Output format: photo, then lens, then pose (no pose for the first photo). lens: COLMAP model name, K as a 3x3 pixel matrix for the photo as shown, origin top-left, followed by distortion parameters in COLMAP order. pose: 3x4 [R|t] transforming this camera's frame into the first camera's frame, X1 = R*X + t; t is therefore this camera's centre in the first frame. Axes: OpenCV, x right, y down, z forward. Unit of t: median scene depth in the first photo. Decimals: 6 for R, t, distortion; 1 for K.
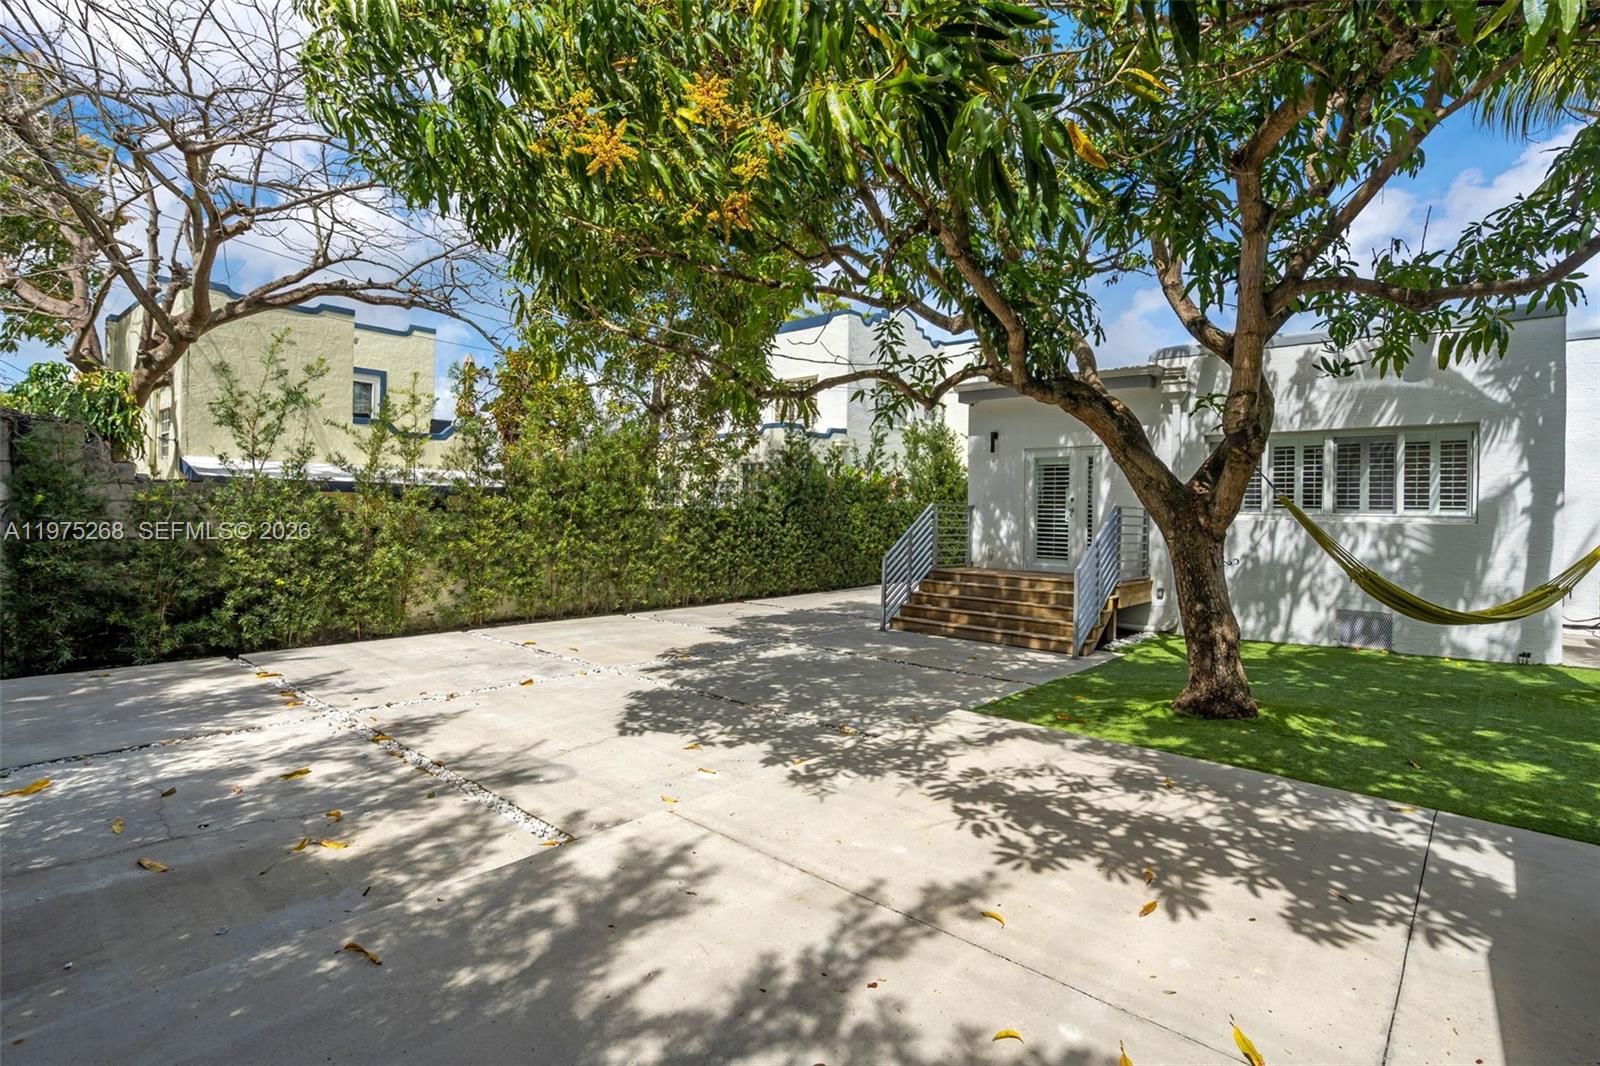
lens RADIAL K [[772.5, 0, 800.5], [0, 772.5, 535.4], [0, 0, 1]] dist [-0.004053, -0.001373]
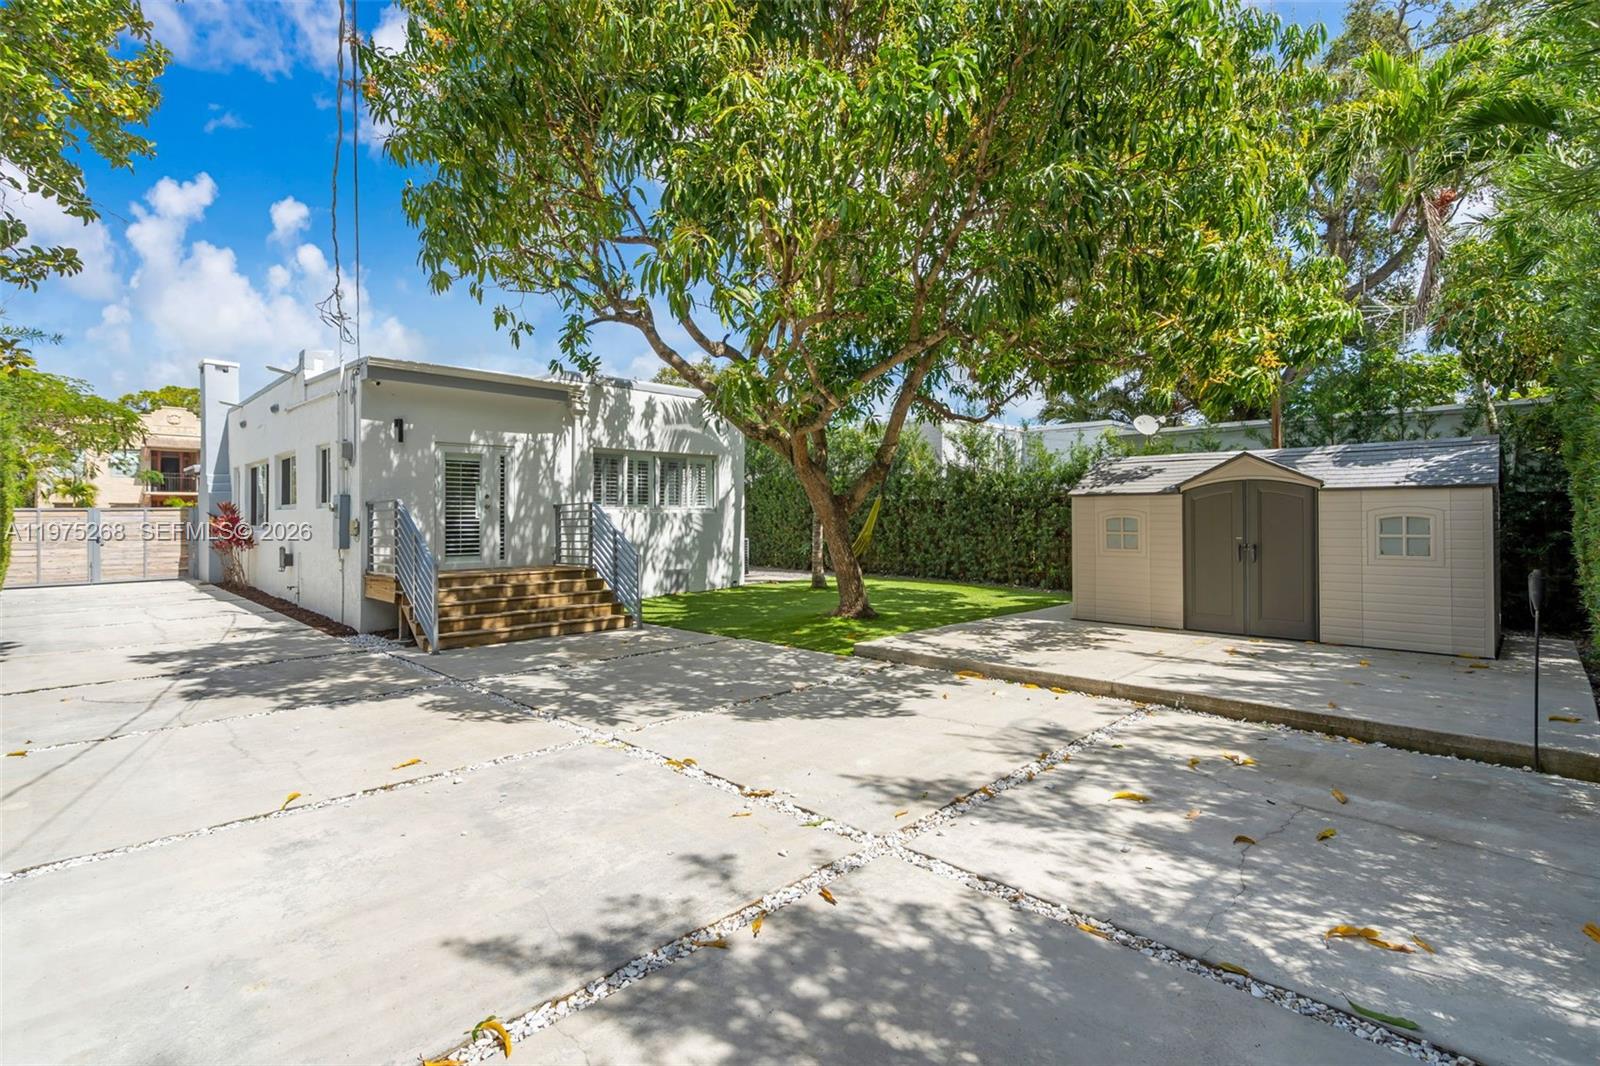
lens RADIAL K [[750.0, 0, 797.3], [0, 750.0, 523.1], [0, 0, 1]] dist [0.000752, 0.000589]
pose [[0.045431, -0.026109, 0.998626, -1.396655], [0.037326, 0.999005, 0.024420, -0.044307], [-0.998270, 0.036165, 0.046360, 1.213489]]
